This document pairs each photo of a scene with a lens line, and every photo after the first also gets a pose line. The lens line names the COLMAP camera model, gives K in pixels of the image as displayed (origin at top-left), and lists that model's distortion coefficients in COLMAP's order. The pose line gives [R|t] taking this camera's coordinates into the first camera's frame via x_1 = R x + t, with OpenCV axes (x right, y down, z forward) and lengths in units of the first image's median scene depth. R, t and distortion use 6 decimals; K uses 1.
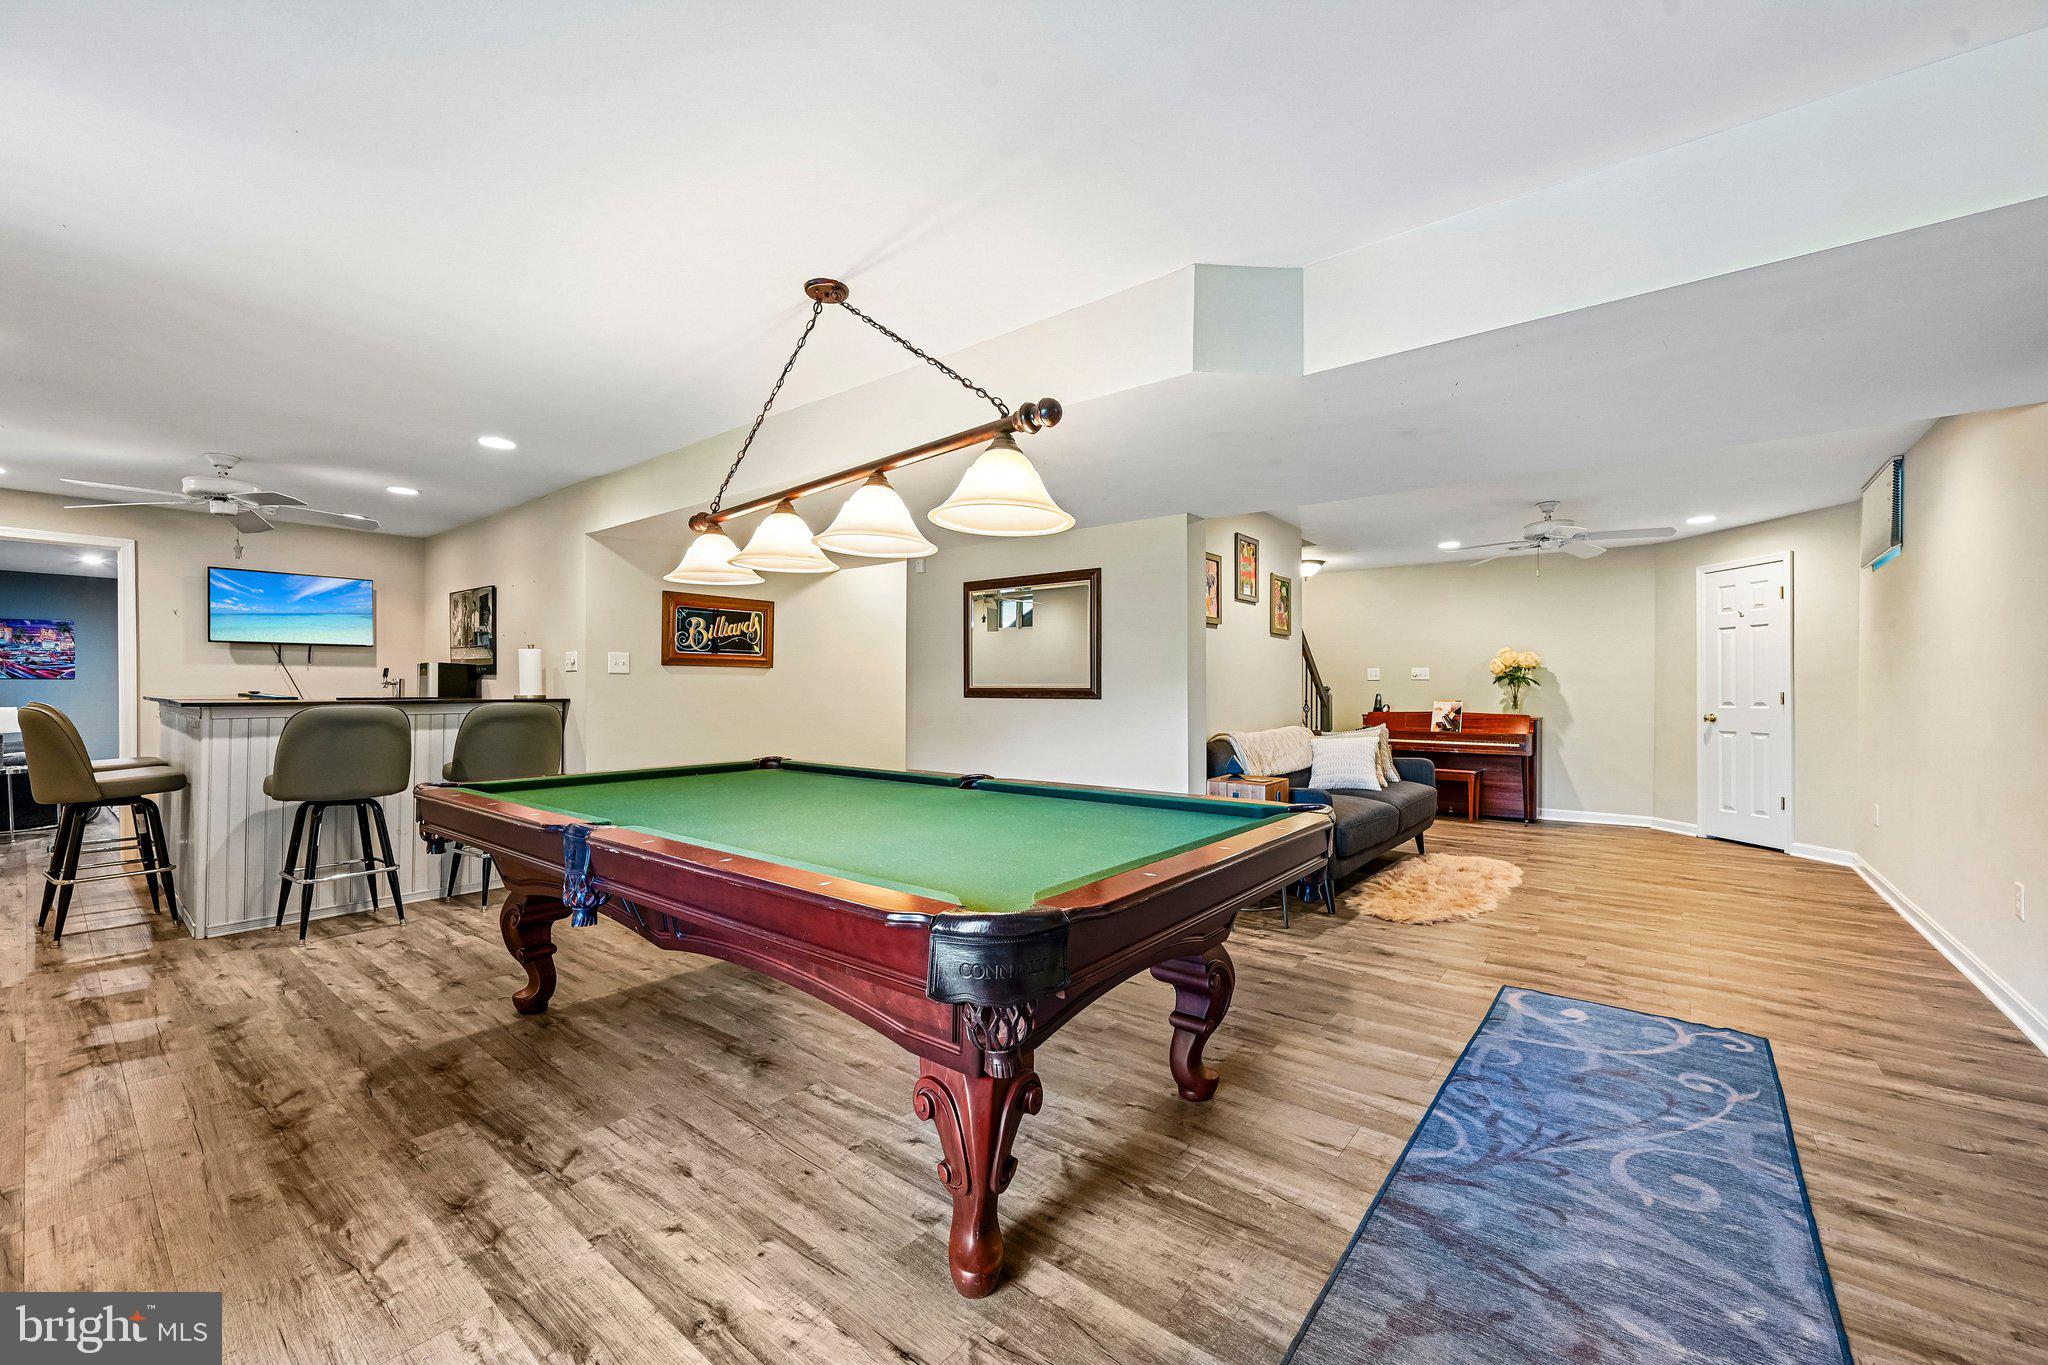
lens RADIAL K [[808.1, 0, 1029.8], [0, 808.1, 684.5], [0, 0, 1]] dist [-0.001680, -0.000326]
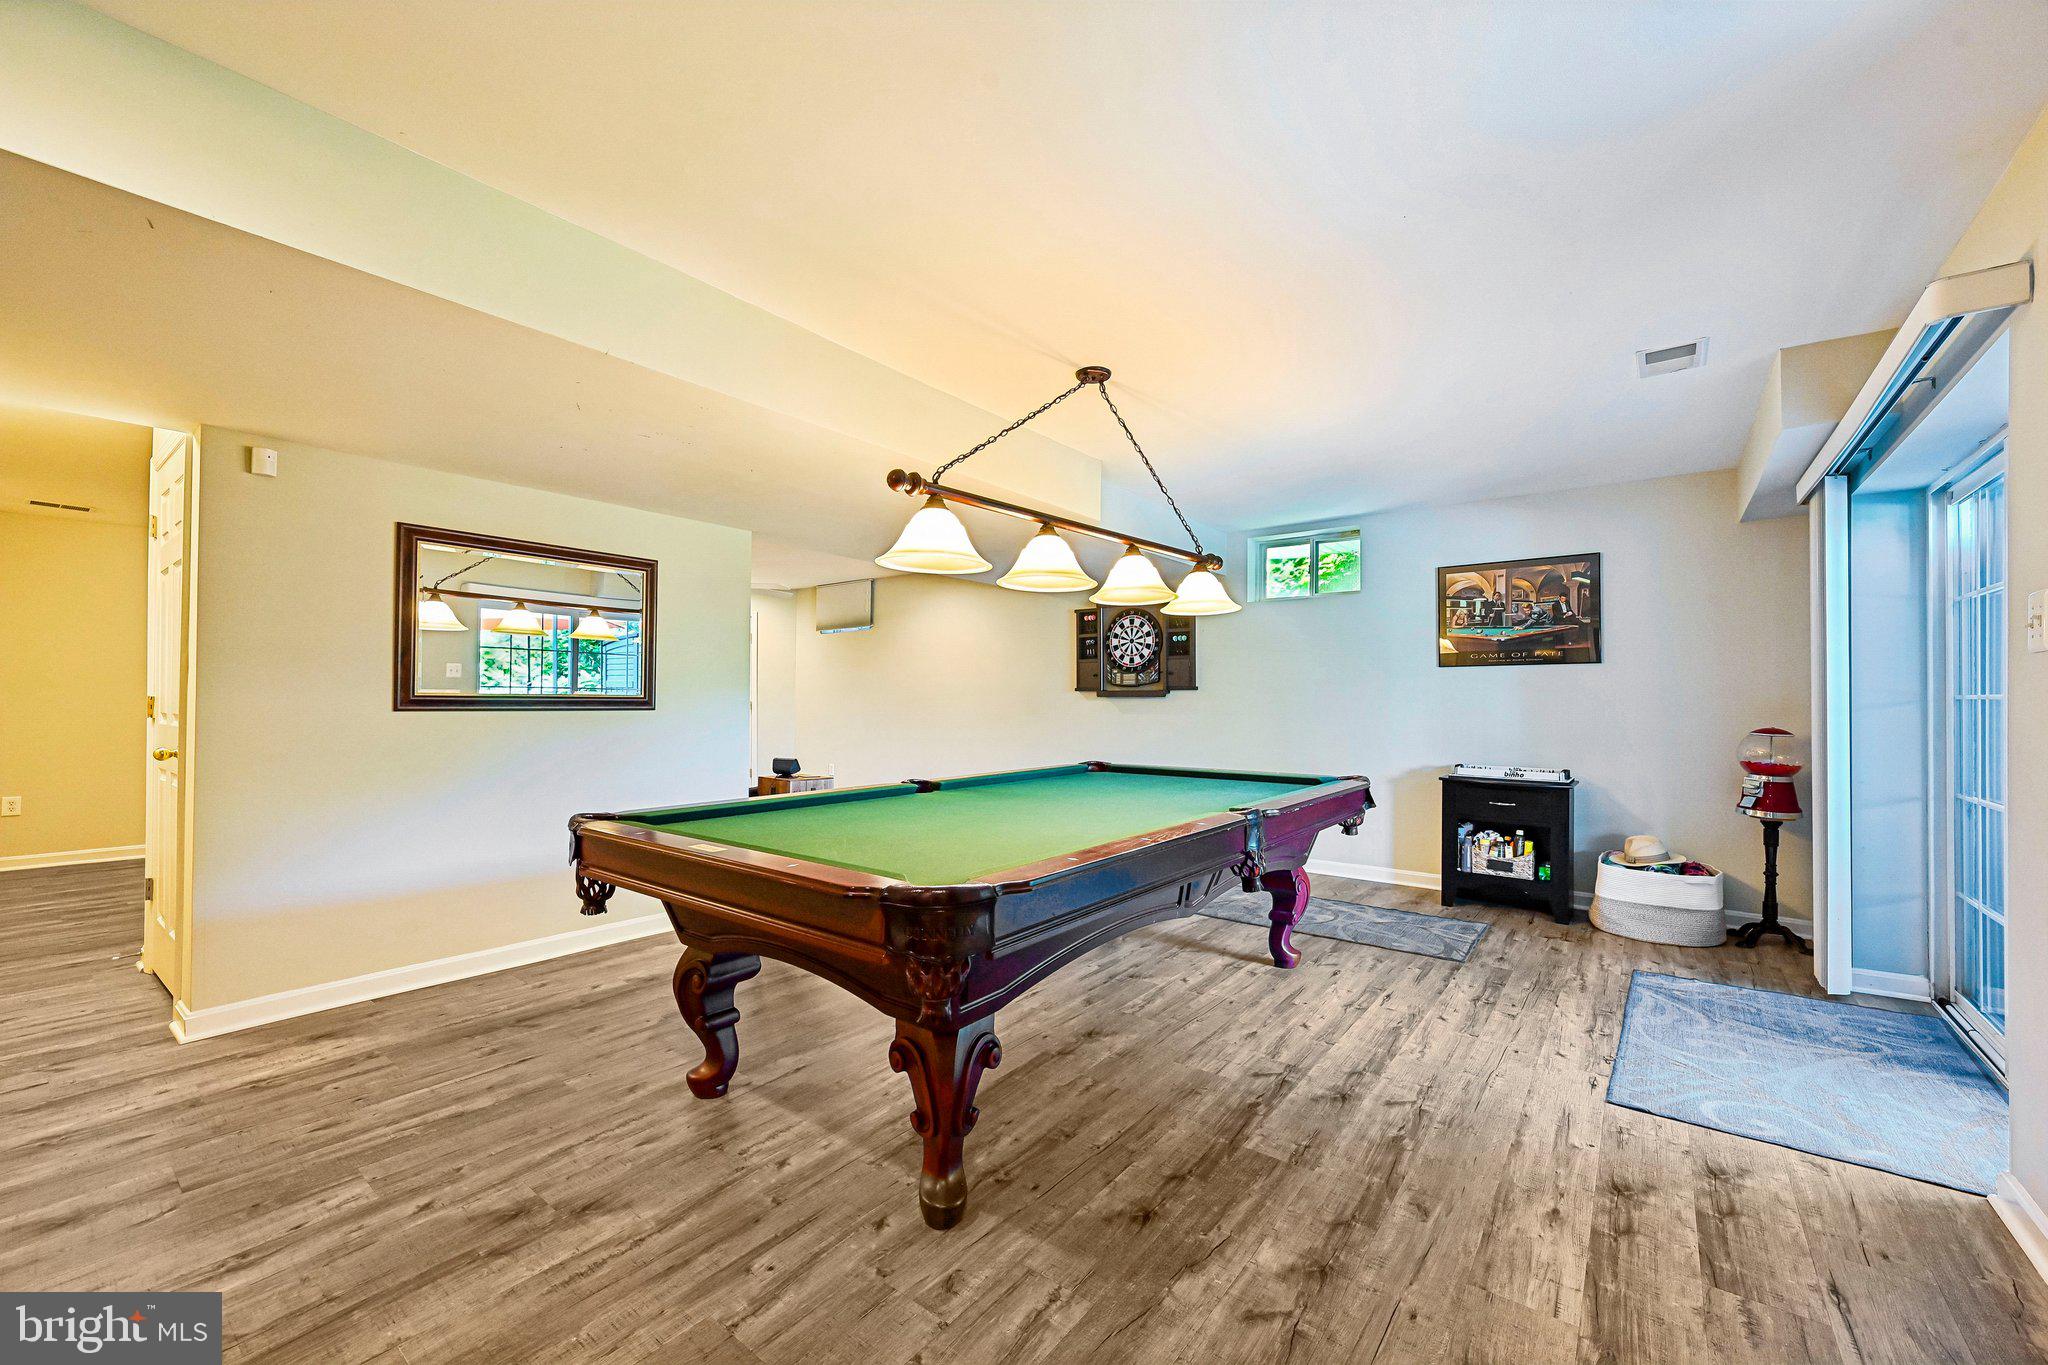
lens RADIAL K [[808.1, 0, 1028.3], [0, 808.1, 687.5], [0, 0, 1]] dist [-0.001680, -0.000326]
pose [[-0.020664, 0.016789, 0.999646, -1.635262], [-0.010521, 0.999800, -0.017009, 0.007504], [-0.999731, -0.010869, -0.020483, 1.250272]]
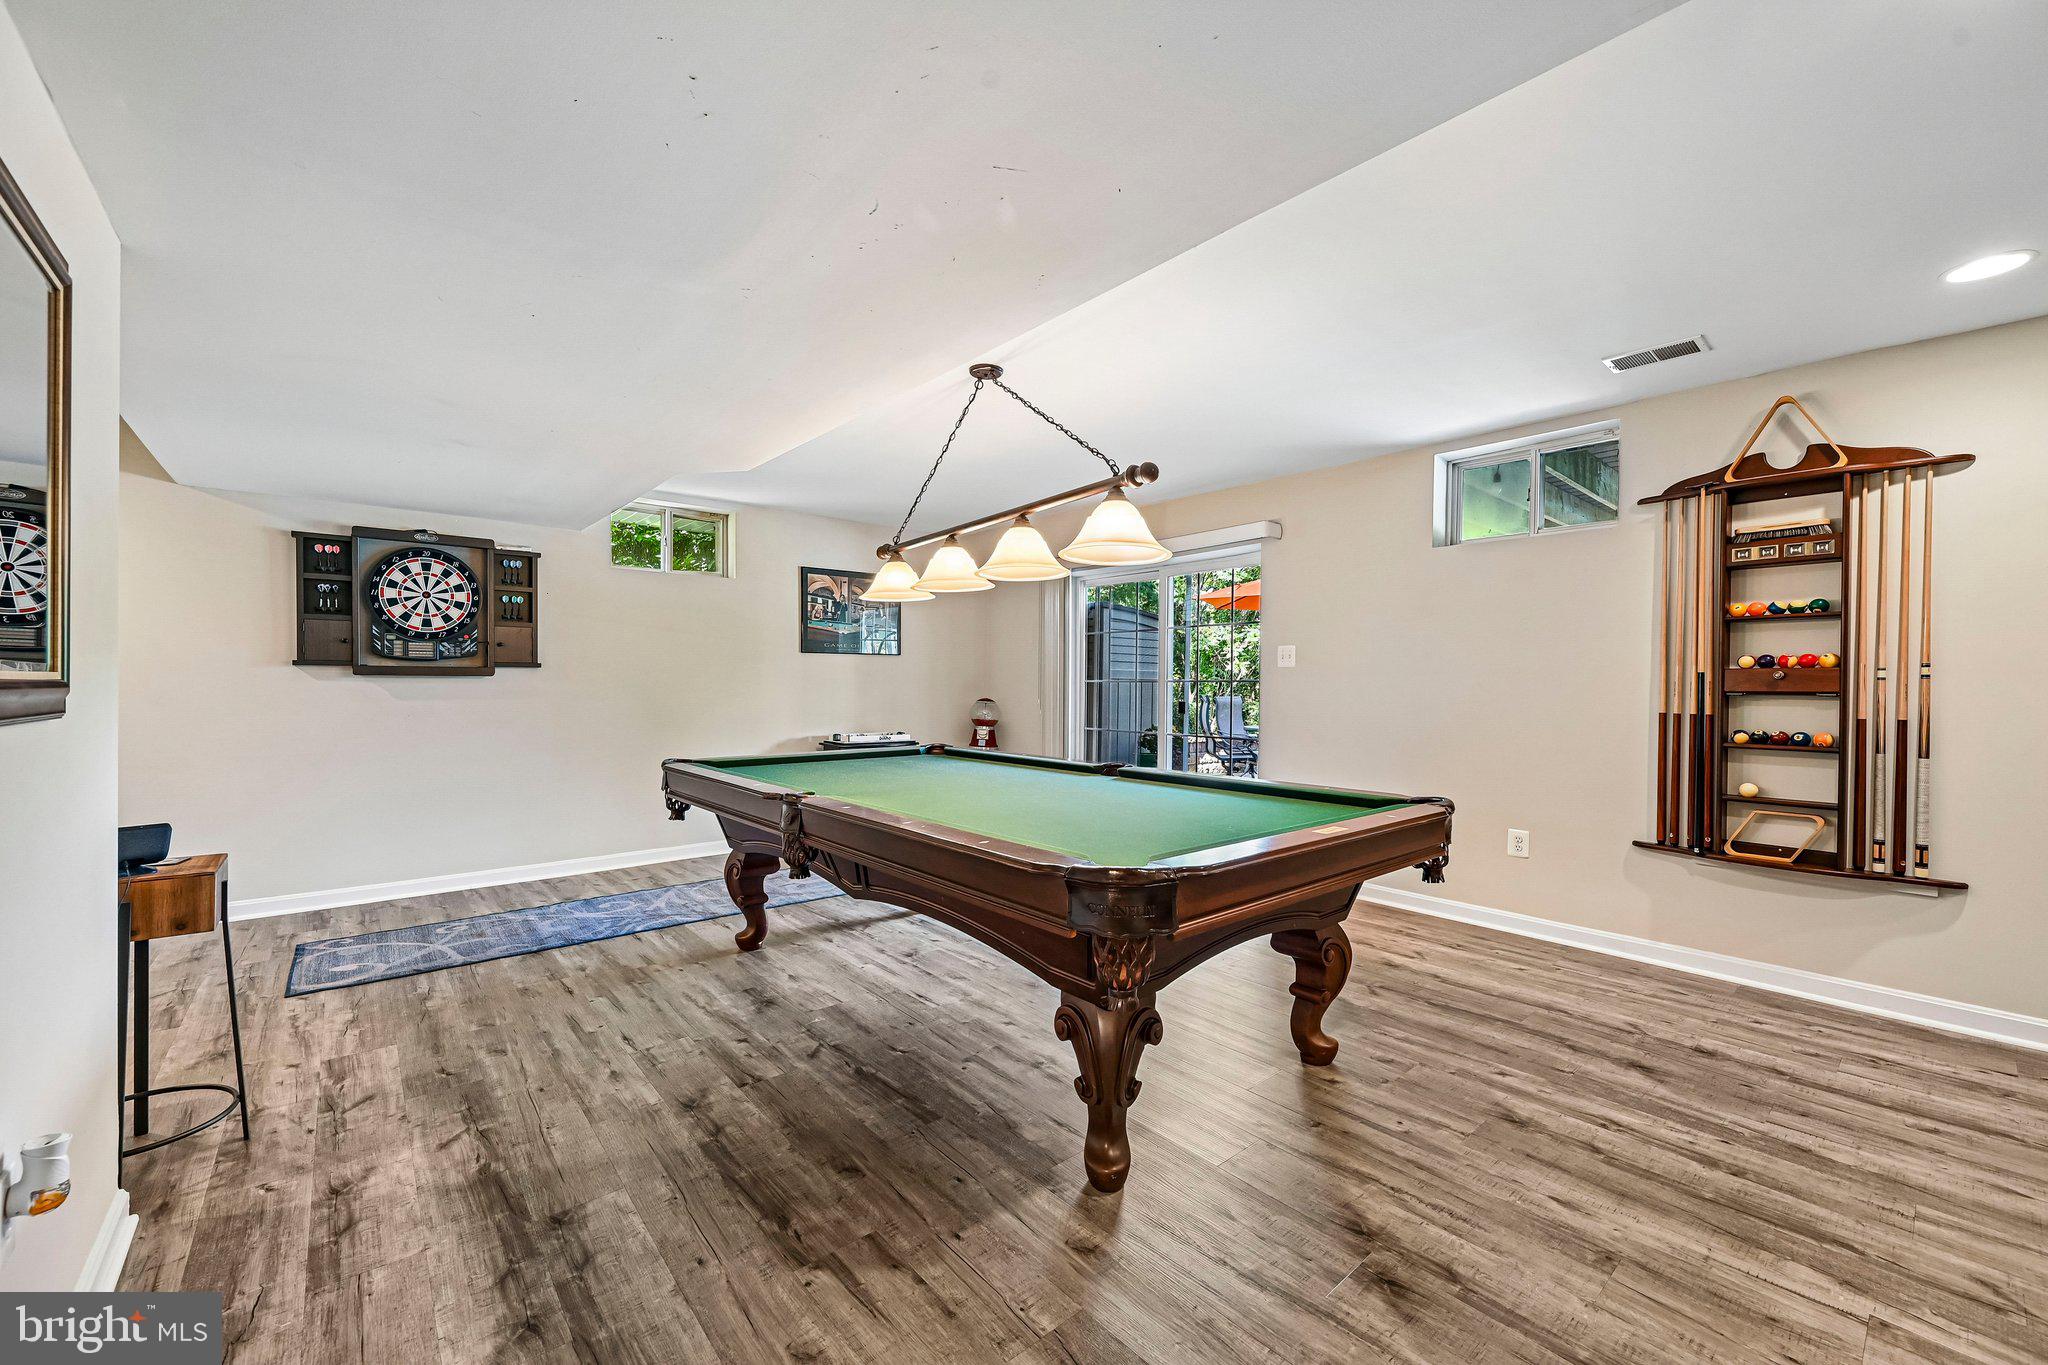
lens RADIAL K [[808.1, 0, 1038.2], [0, 808.1, 688.8], [0, 0, 1]] dist [-0.001680, -0.000326]
pose [[-0.984510, -0.005836, 0.175231, -0.619699], [-0.005901, 0.999983, 0.000150, 0.011204], [-0.175229, -0.000887, -0.984527, 2.497759]]
